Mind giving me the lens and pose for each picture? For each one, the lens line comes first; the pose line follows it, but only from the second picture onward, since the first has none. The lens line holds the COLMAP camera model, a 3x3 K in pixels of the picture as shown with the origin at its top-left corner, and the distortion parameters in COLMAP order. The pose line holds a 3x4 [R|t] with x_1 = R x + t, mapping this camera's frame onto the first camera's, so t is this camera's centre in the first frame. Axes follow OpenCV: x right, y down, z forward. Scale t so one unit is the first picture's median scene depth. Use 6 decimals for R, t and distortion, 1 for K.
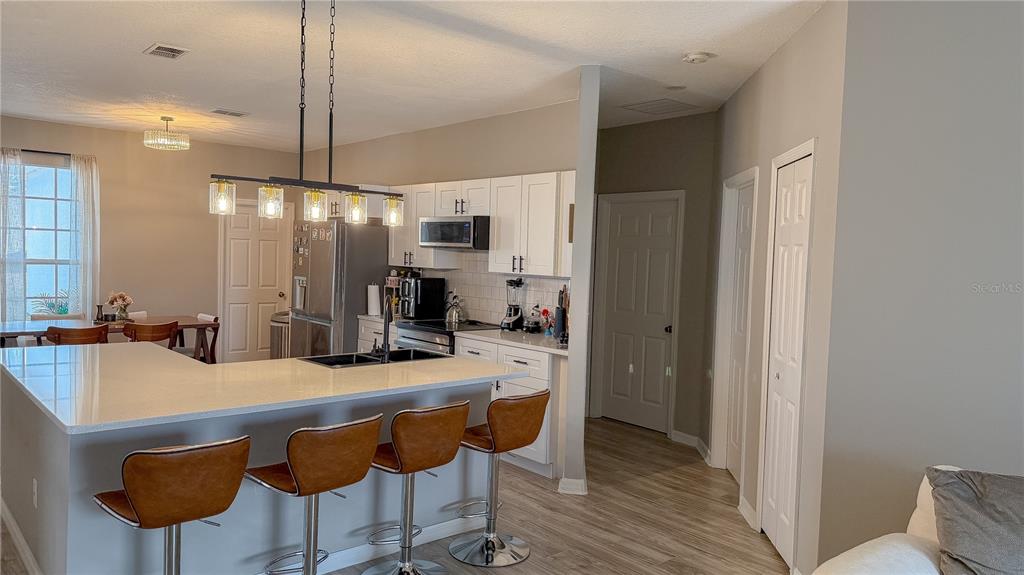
lens RADIAL K [[712.7, 0, 508.3], [0, 712.7, 290.4], [0, 0, 1]] dist [0.054669, -0.066176]
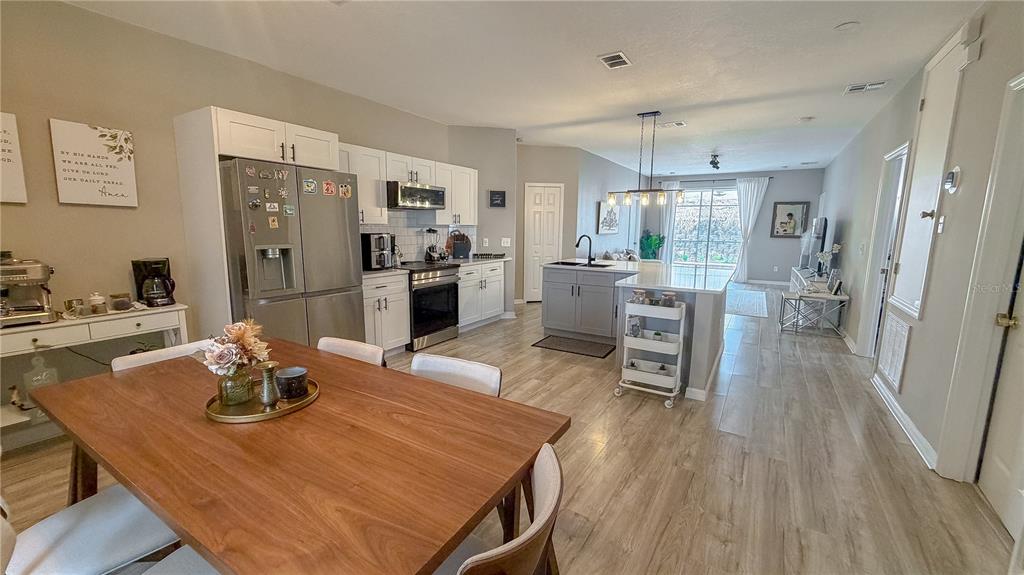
lens RADIAL K [[404.0, 0, 512.0], [0, 404.0, 284.6], [0, 0, 1]] dist [0.000363, 0.000043]
pose [[-0.287883, -0.176651, 0.941232, -0.904930], [0.027916, 0.980874, 0.192629, -0.061563], [-0.957259, 0.081731, -0.277446, 1.083653]]
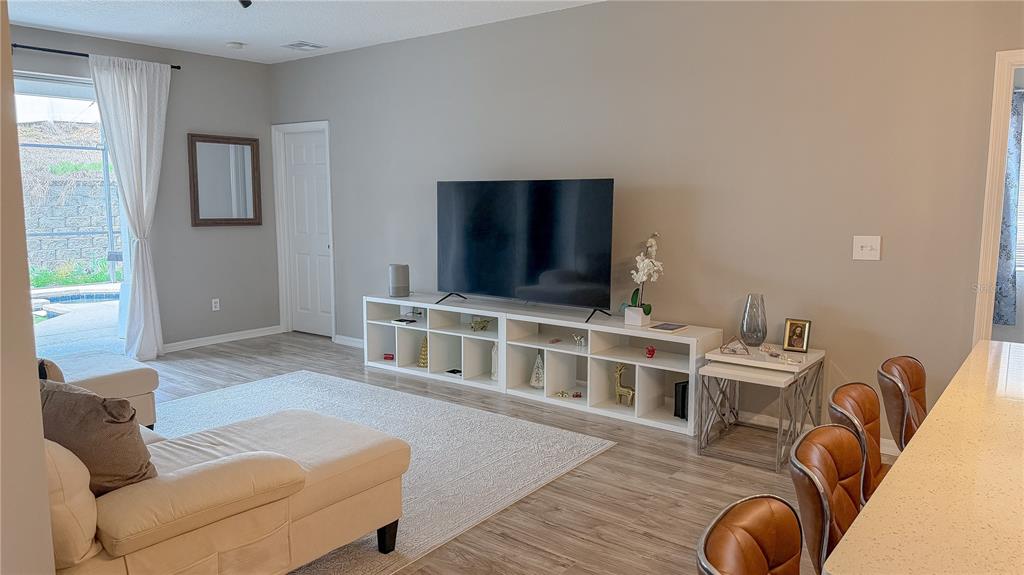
lens RADIAL K [[712.7, 0, 512.0], [0, 712.7, 286.2], [0, 0, 1]] dist [0.054669, -0.066176]
pose [[-0.983444, -0.011242, -0.180861, 0.125122], [-0.042276, 0.984767, 0.168664, -0.020463], [0.176210, 0.173518, -0.968938, 0.783892]]
